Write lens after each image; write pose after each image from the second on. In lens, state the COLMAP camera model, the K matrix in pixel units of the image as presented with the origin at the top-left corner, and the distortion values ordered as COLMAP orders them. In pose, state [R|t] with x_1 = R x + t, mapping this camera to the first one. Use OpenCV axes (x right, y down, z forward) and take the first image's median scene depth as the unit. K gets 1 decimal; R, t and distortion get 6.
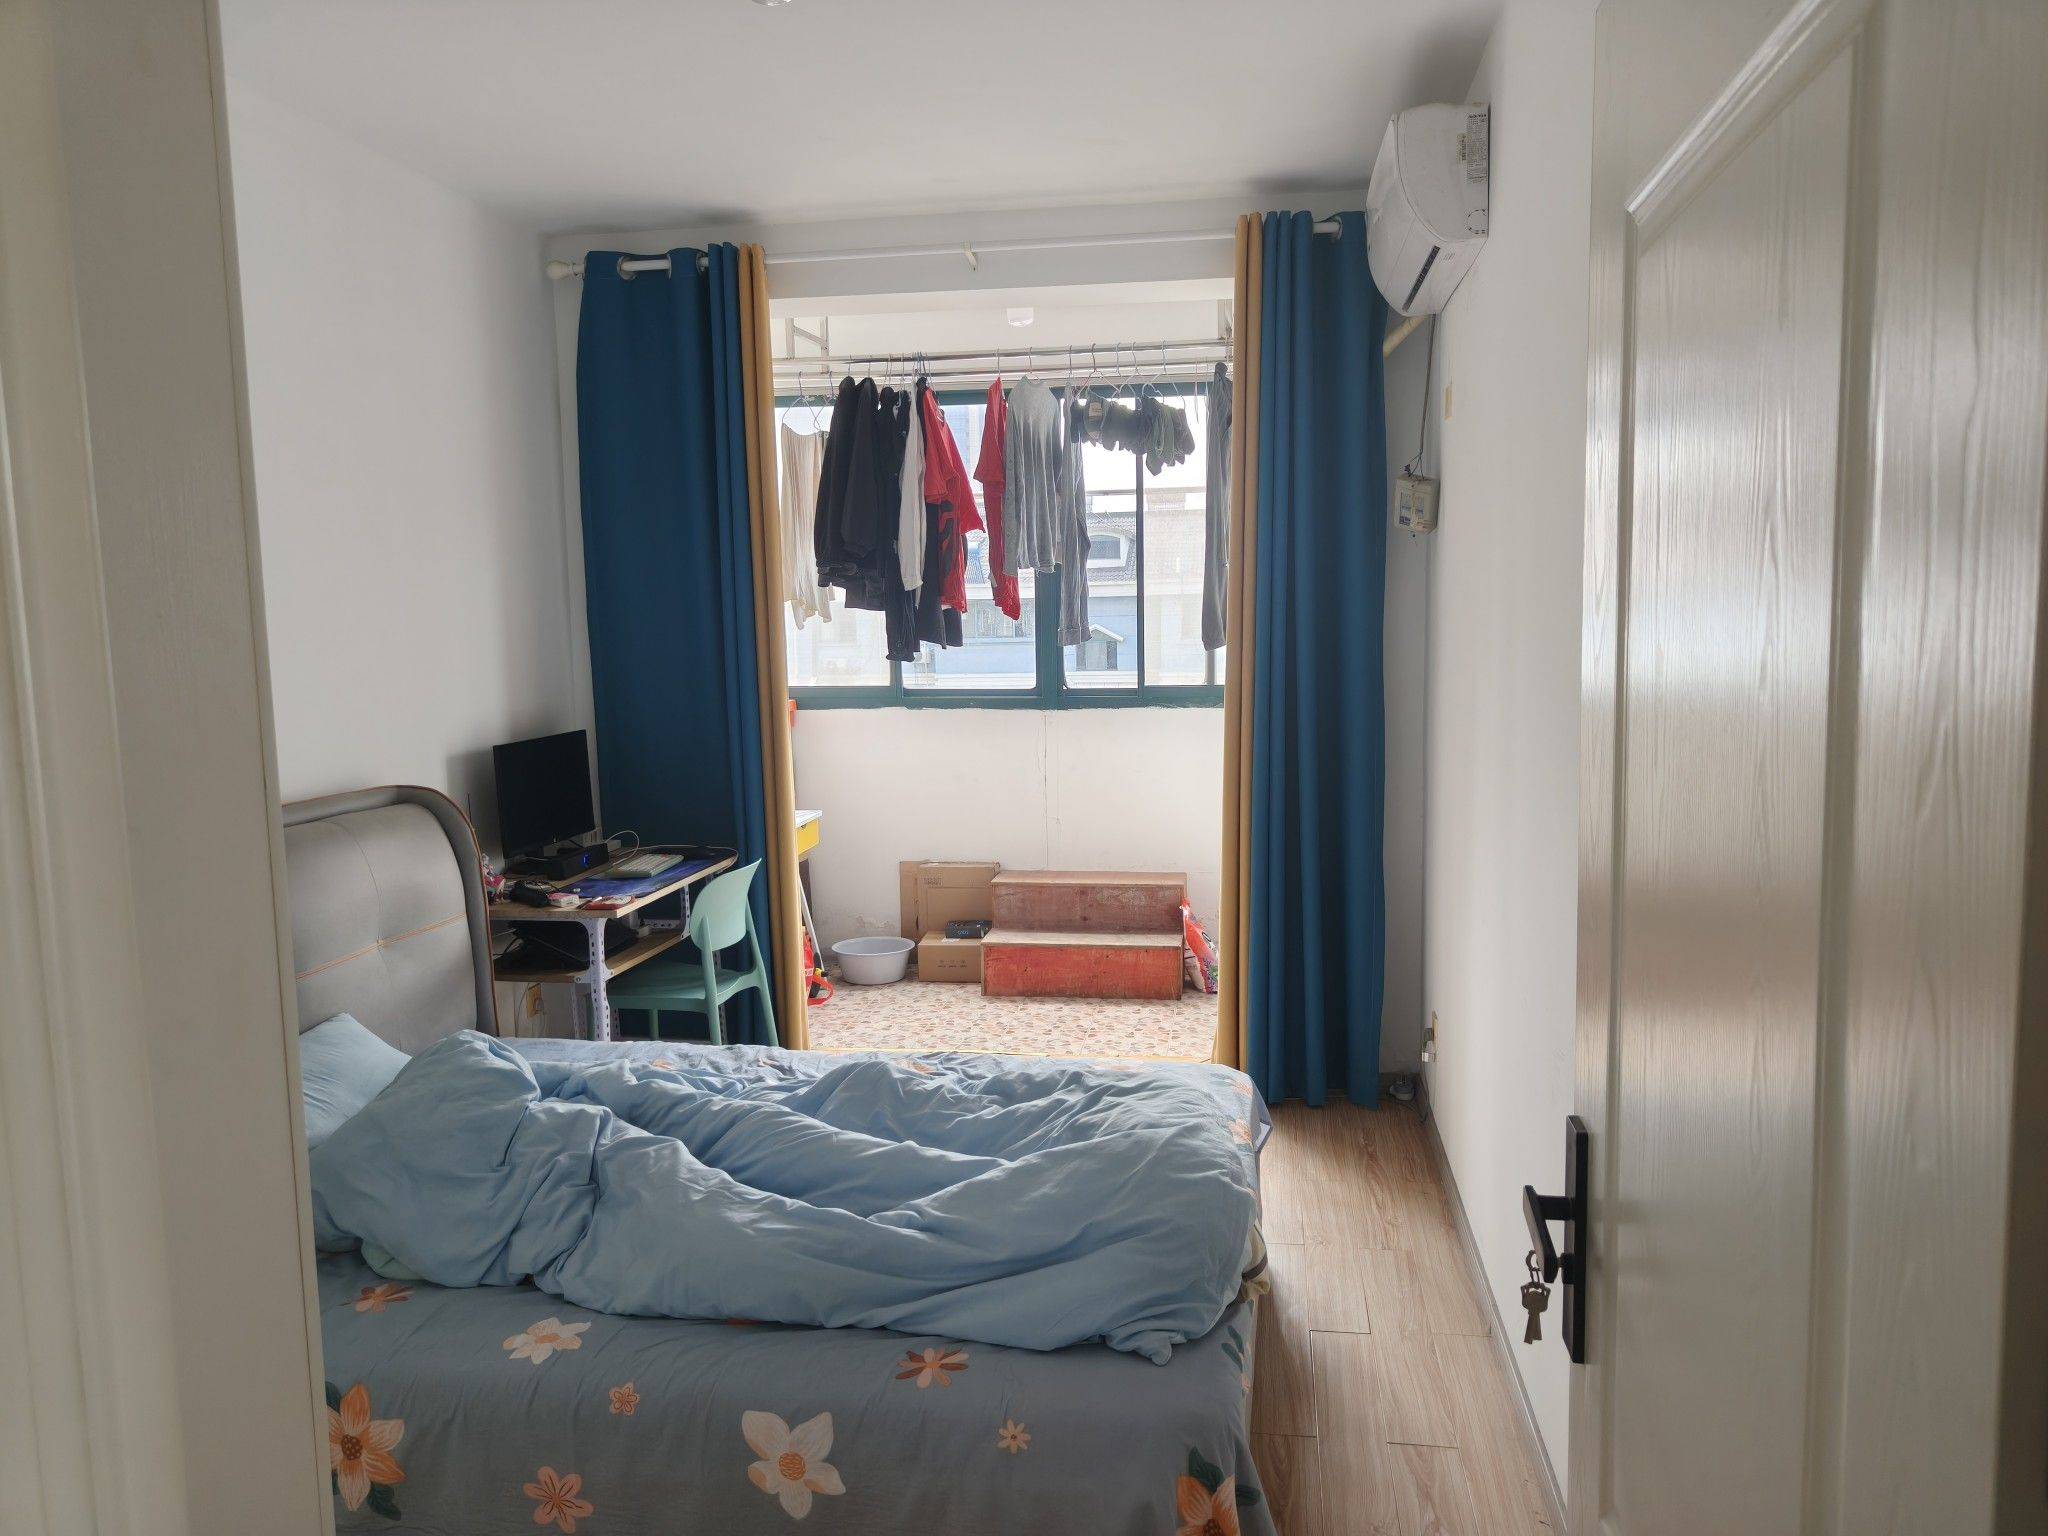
lens RADIAL K [[1434.4, 0, 1025.8], [0, 1434.4, 768.4], [0, 0, 1]] dist [0.003454, 0.001249]
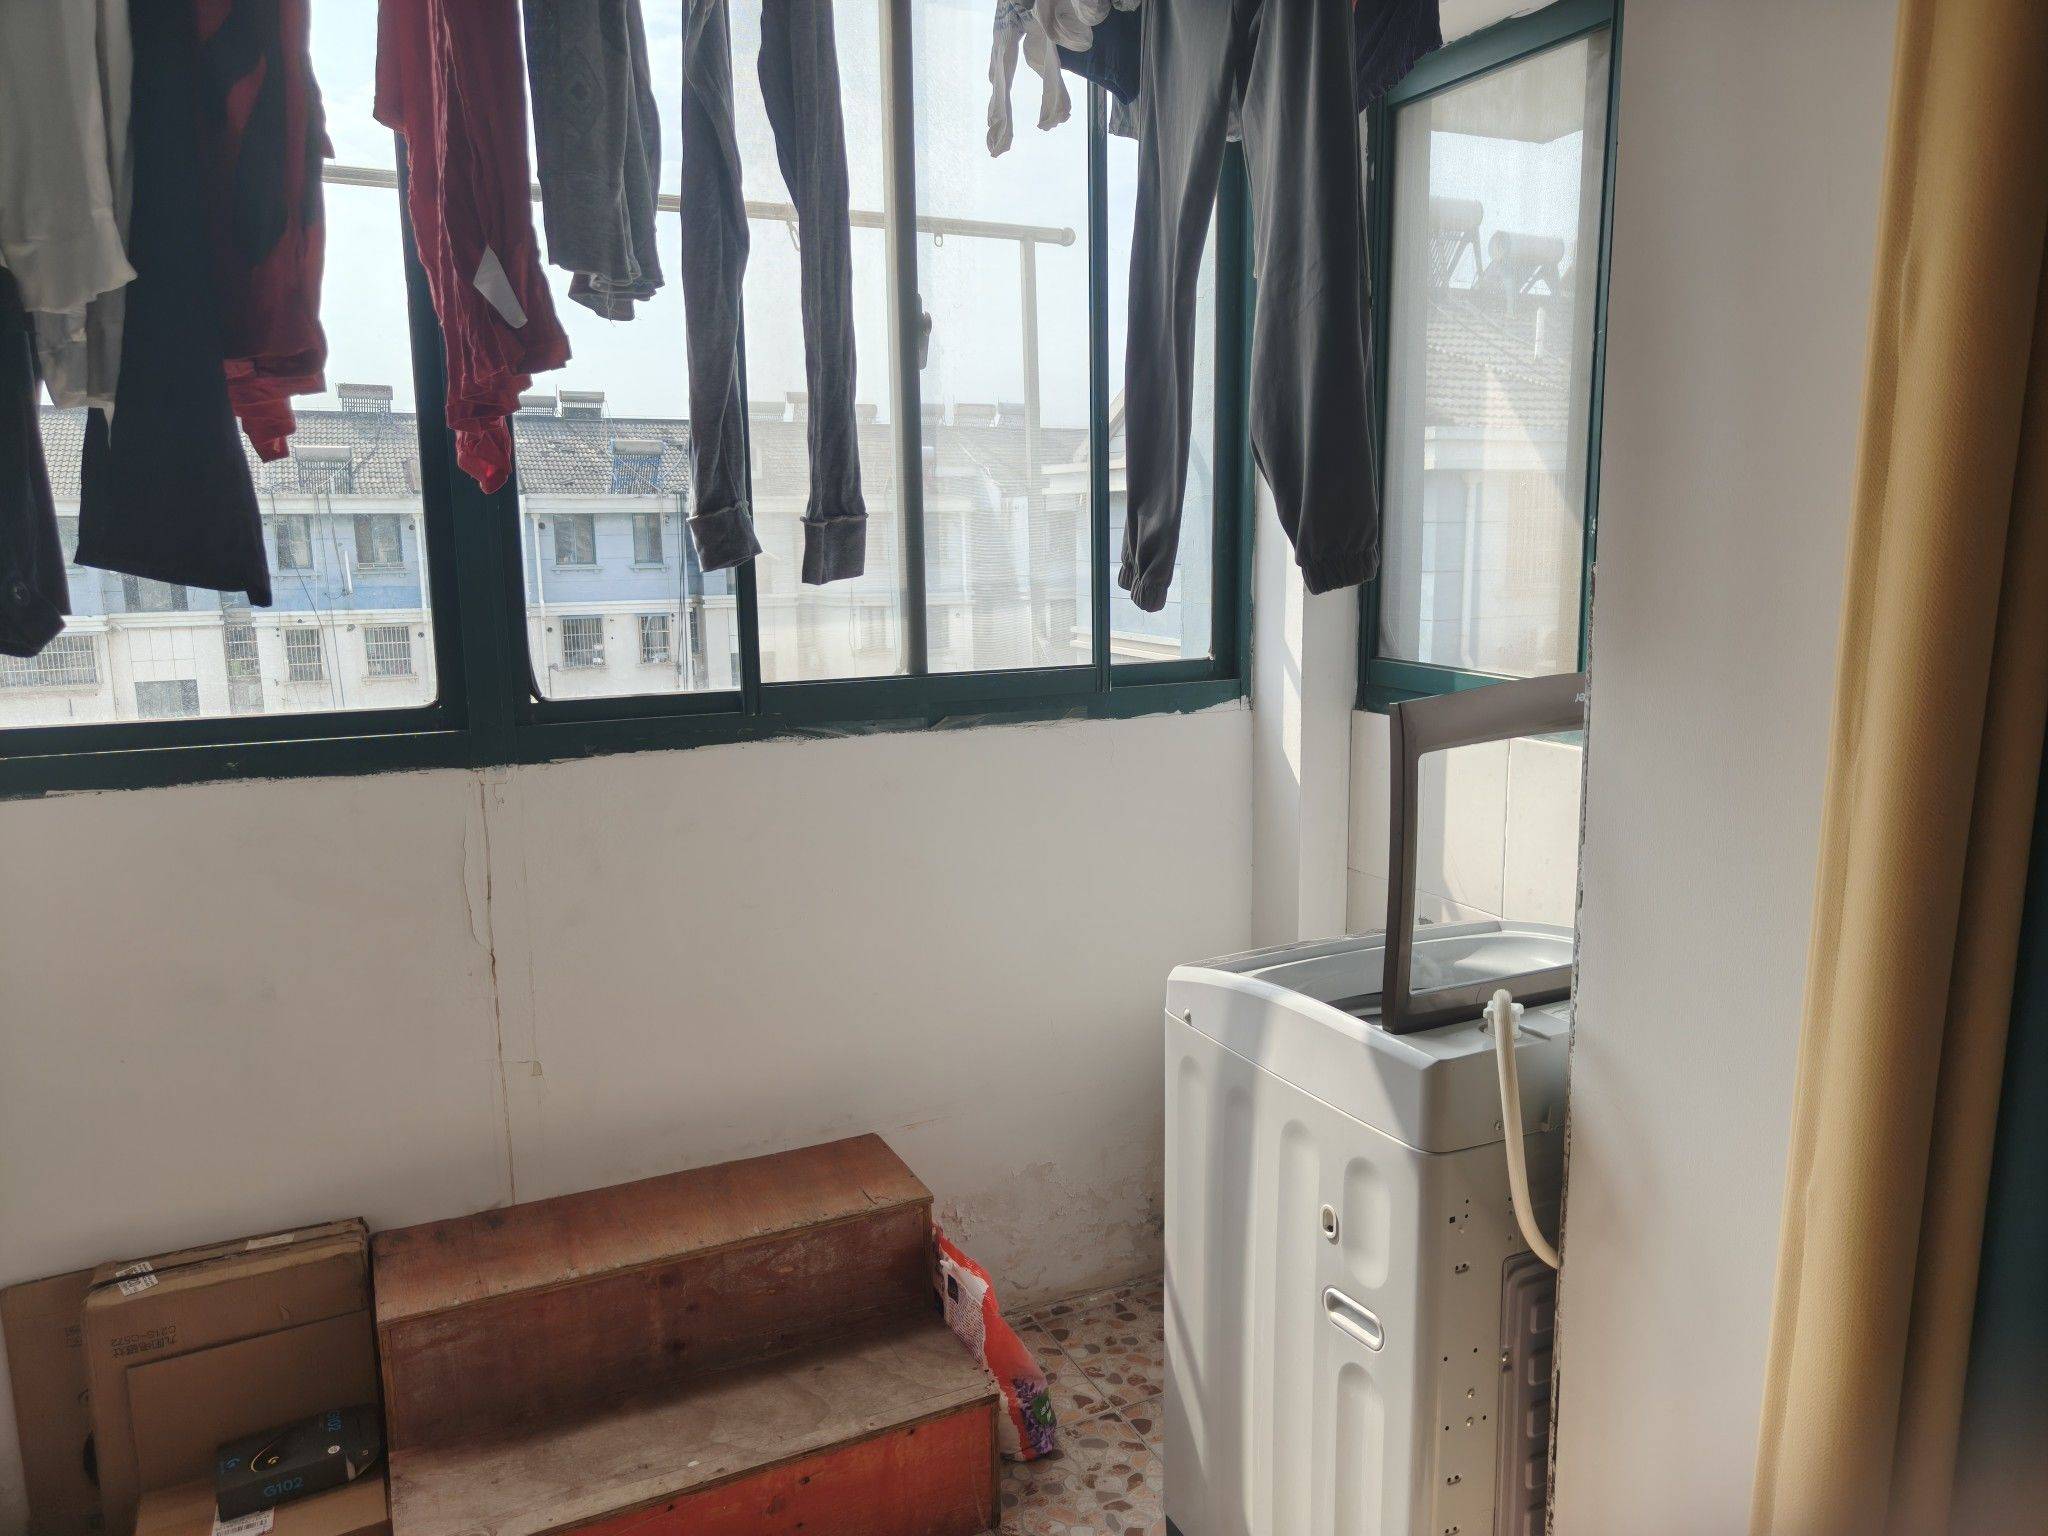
lens RADIAL K [[1434.4, 0, 1026.6], [0, 1434.4, 761.1], [0, 0, 1]] dist [0.003454, 0.001249]
pose [[0.816299, -0.092364, 0.570197, -0.076232], [0.065654, 0.995572, 0.067279, -0.057463], [-0.573886, -0.017484, 0.818748, 0.644938]]
